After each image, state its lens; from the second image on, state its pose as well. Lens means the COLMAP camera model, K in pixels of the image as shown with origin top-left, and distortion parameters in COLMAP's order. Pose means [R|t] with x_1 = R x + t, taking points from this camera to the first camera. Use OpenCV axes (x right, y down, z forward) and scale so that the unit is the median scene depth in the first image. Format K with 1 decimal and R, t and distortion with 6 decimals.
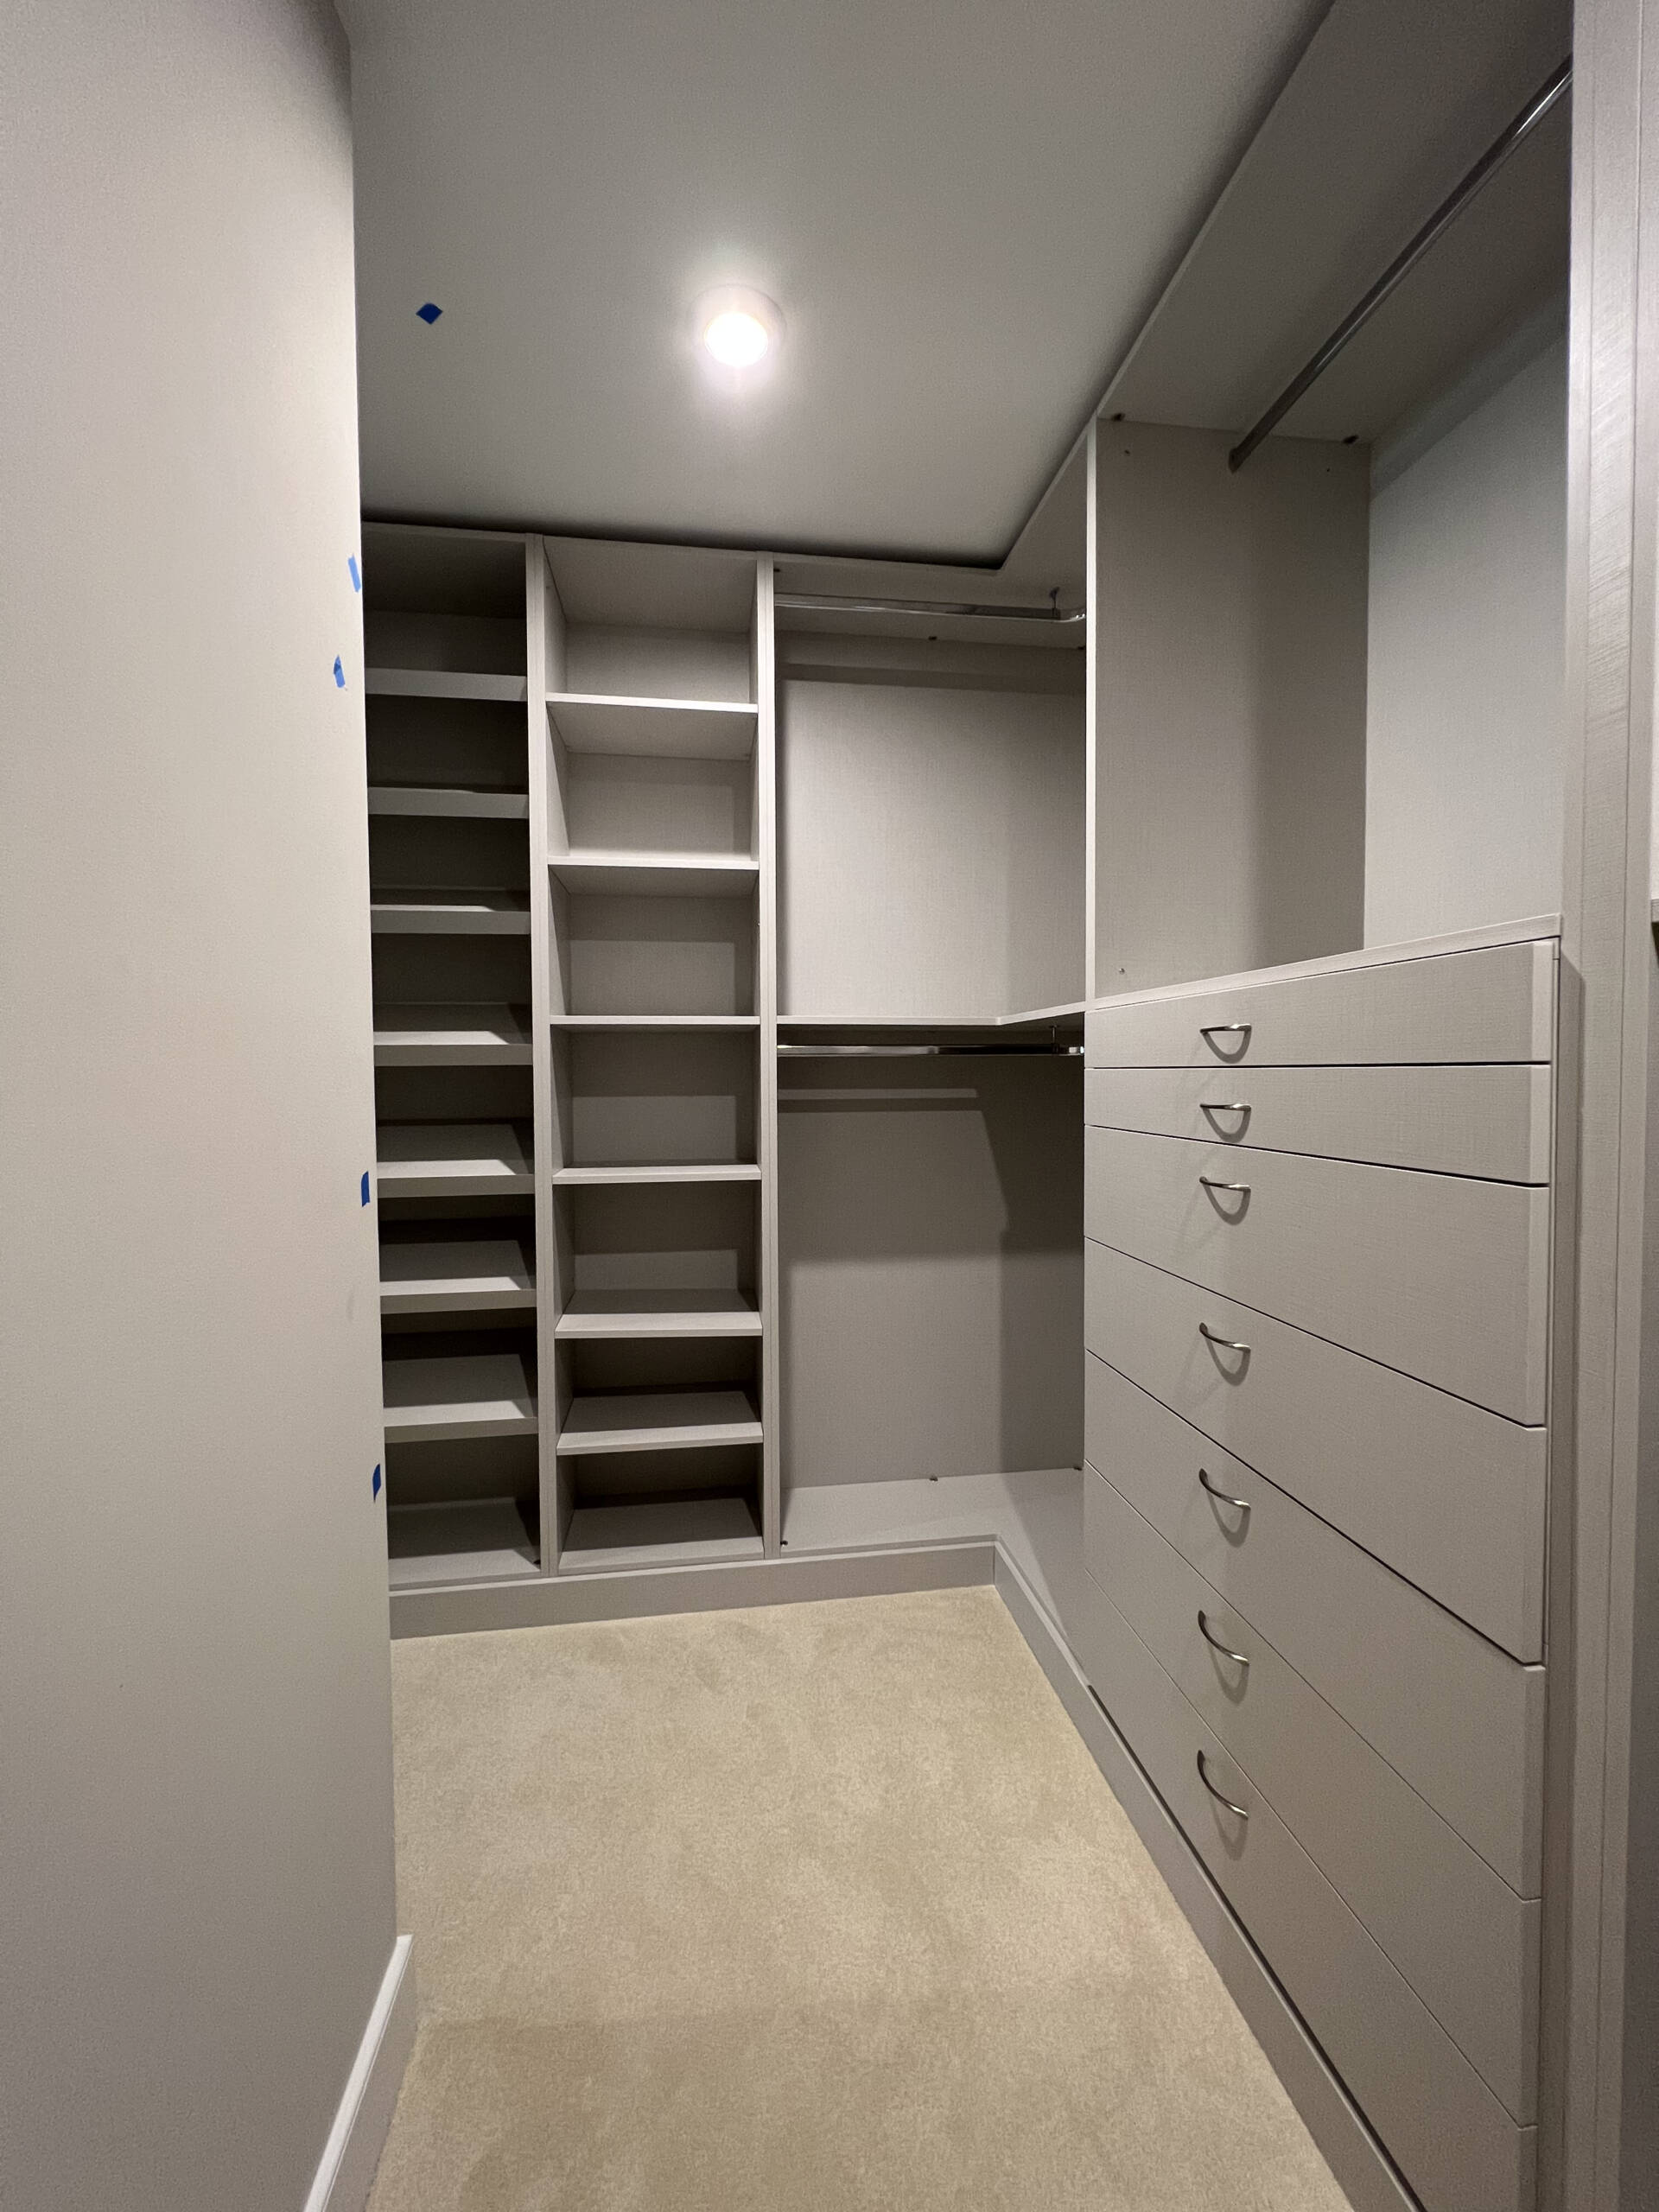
lens RADIAL K [[877.2, 0, 829.5], [0, 877.2, 1106.0], [0, 0, 1]] dist [0.001136, 0.000088]
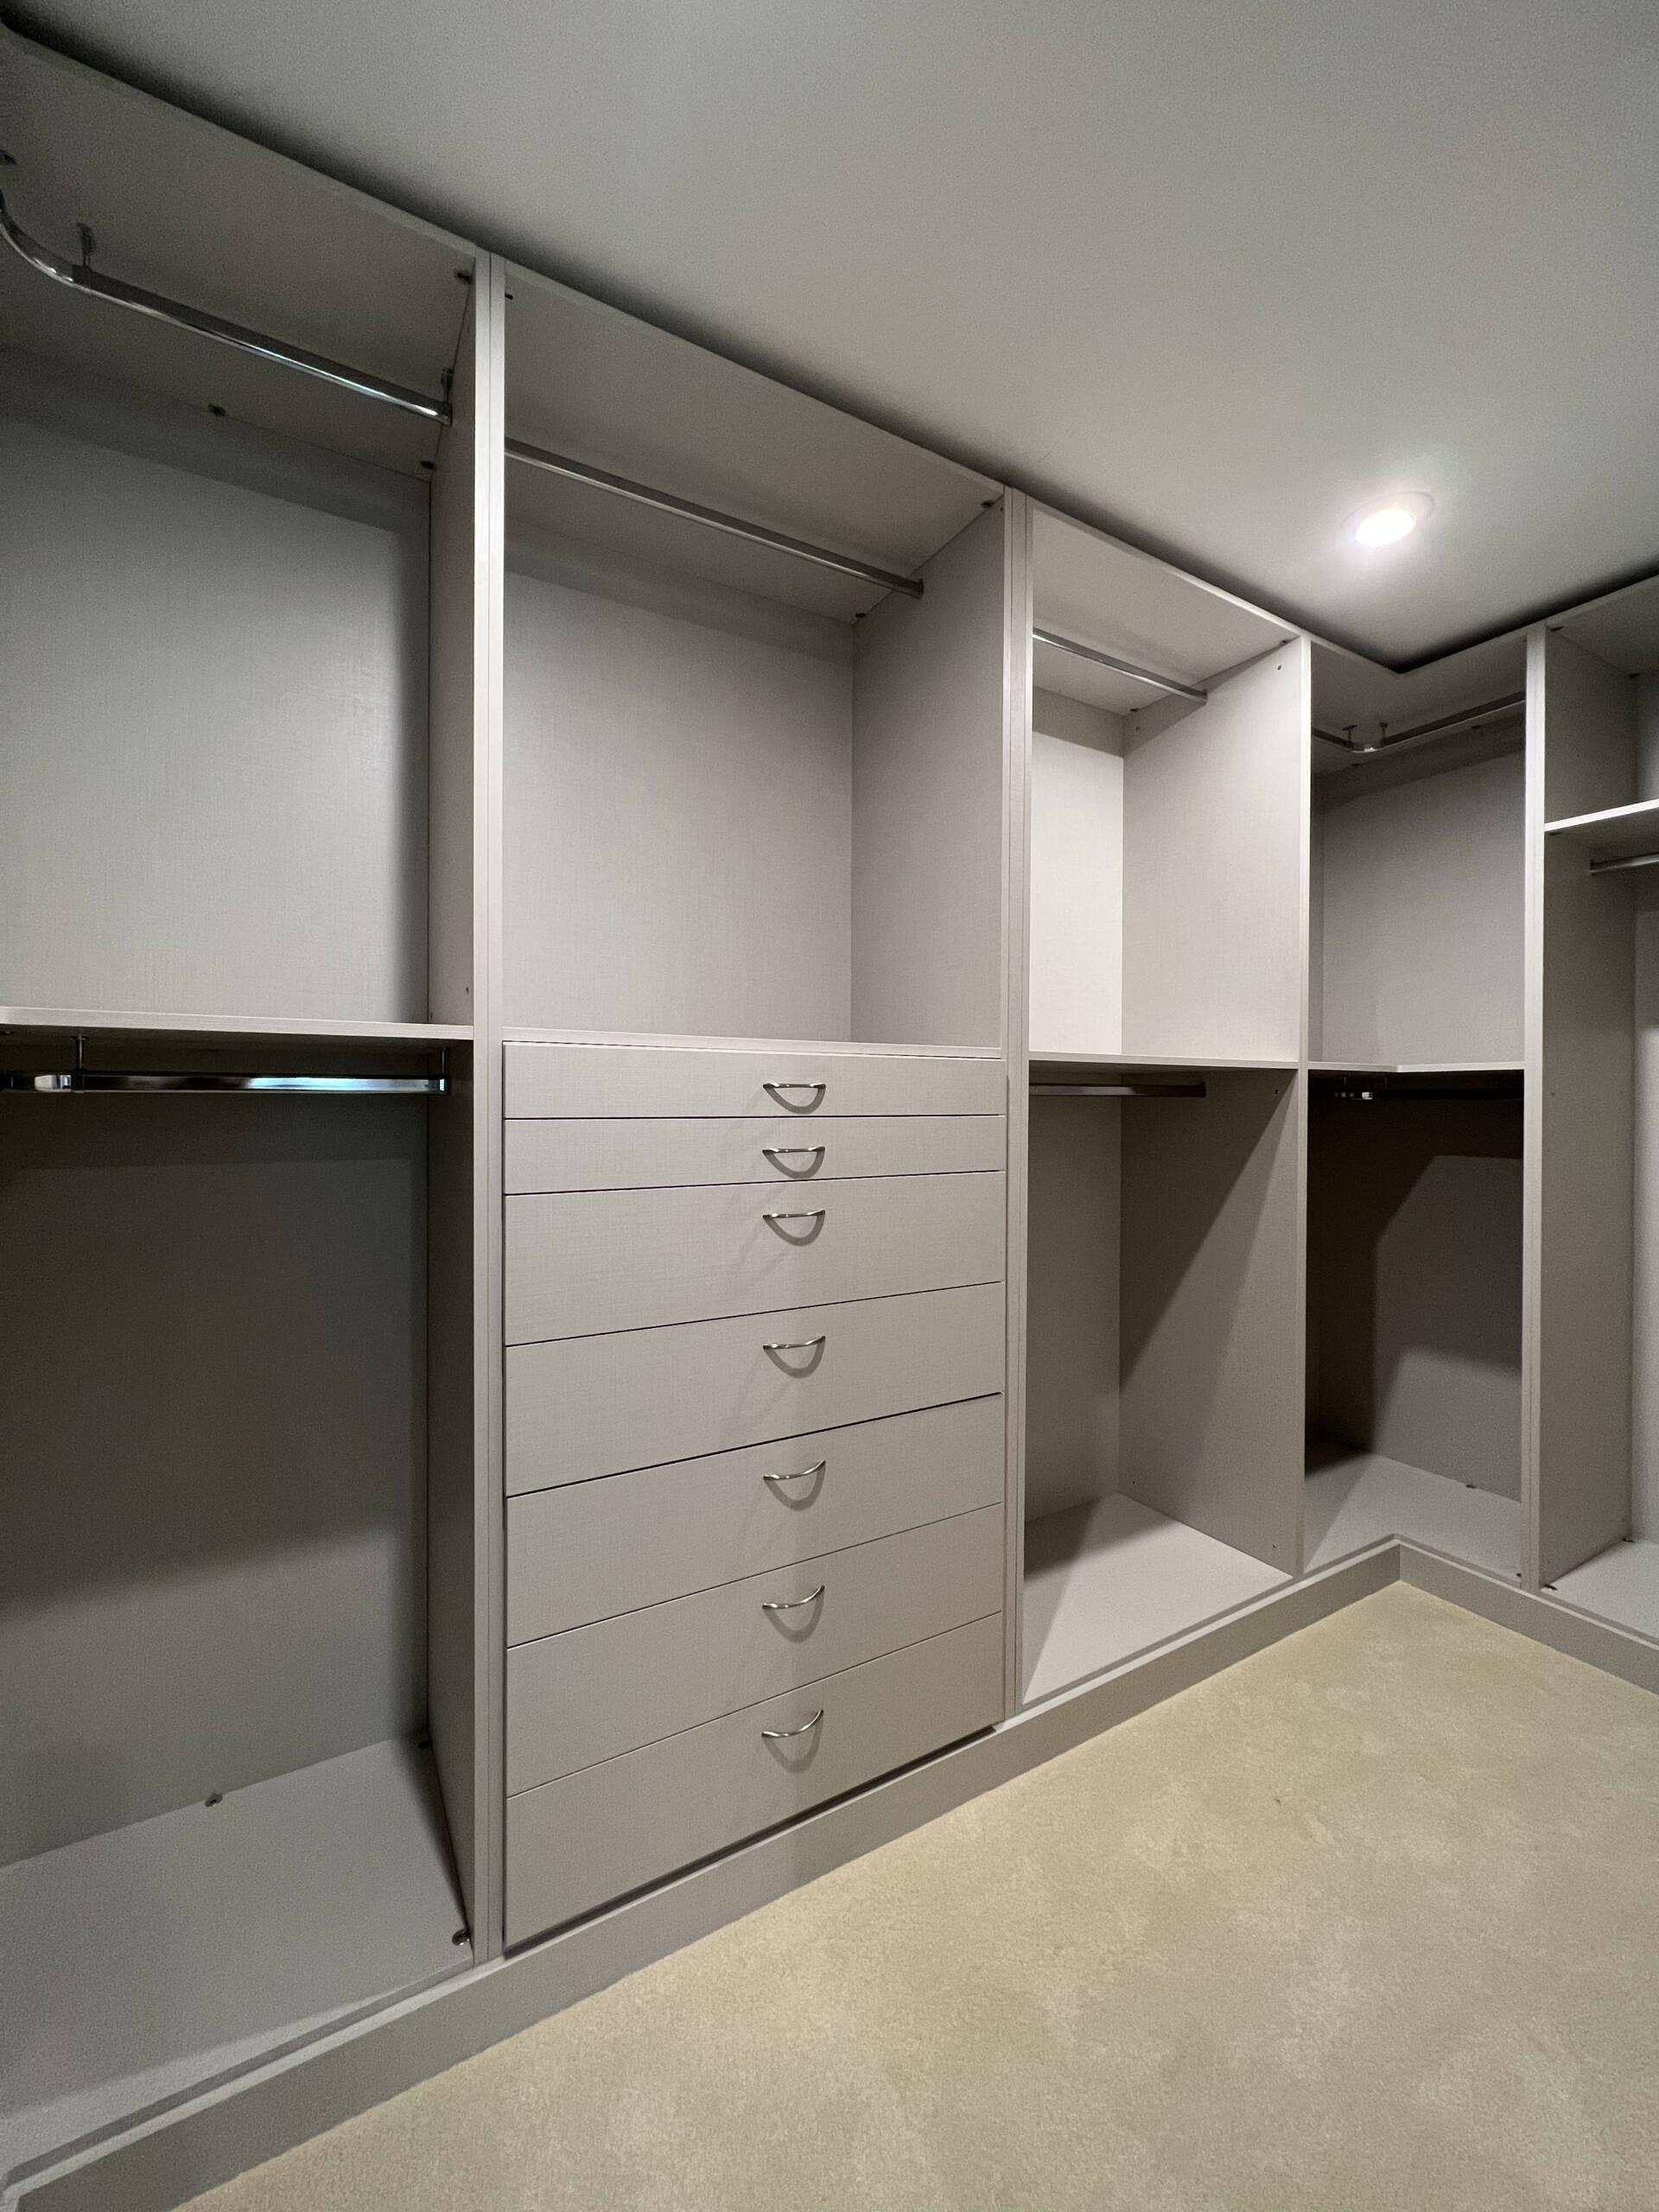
lens RADIAL K [[877.2, 0, 829.5], [0, 877.2, 1106.0], [0, 0, 1]] dist [0.001136, 0.000088]
pose [[-0.368424, 0.002693, 0.929654, -0.682165], [0.036480, 0.999267, 0.011562, -0.070901], [-0.928942, 0.038174, -0.368253, 1.386968]]
